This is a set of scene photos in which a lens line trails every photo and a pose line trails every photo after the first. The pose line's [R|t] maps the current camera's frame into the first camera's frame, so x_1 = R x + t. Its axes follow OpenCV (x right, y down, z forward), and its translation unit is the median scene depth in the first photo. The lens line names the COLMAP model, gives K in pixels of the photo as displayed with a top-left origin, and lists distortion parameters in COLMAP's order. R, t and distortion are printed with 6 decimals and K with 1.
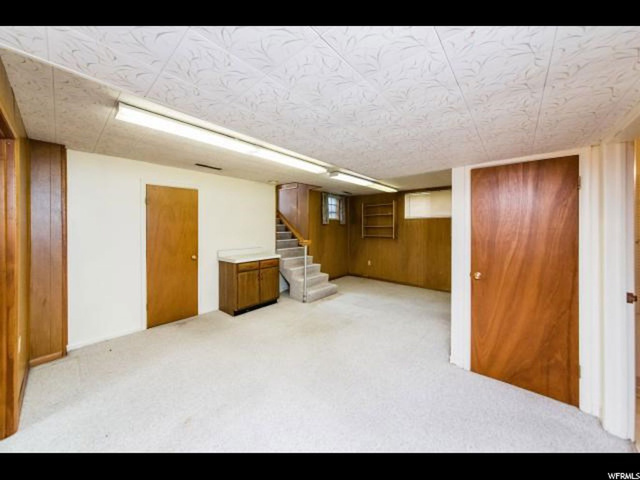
lens RADIAL K [[228.3, 0, 320.3], [0, 228.3, 226.5], [0, 0, 1]] dist [0.000520, 0.000040]
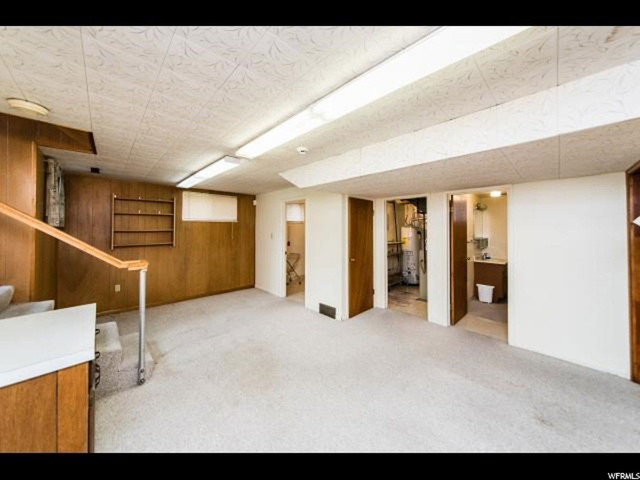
lens RADIAL K [[228.3, 0, 320.3], [0, 228.3, 226.5], [0, 0, 1]] dist [0.000520, 0.000040]
pose [[0.094069, 0.006623, 0.995544, -0.458427], [-0.002426, 0.999976, -0.006423, -0.011763], [-0.995563, -0.001811, 0.094083, 0.472747]]
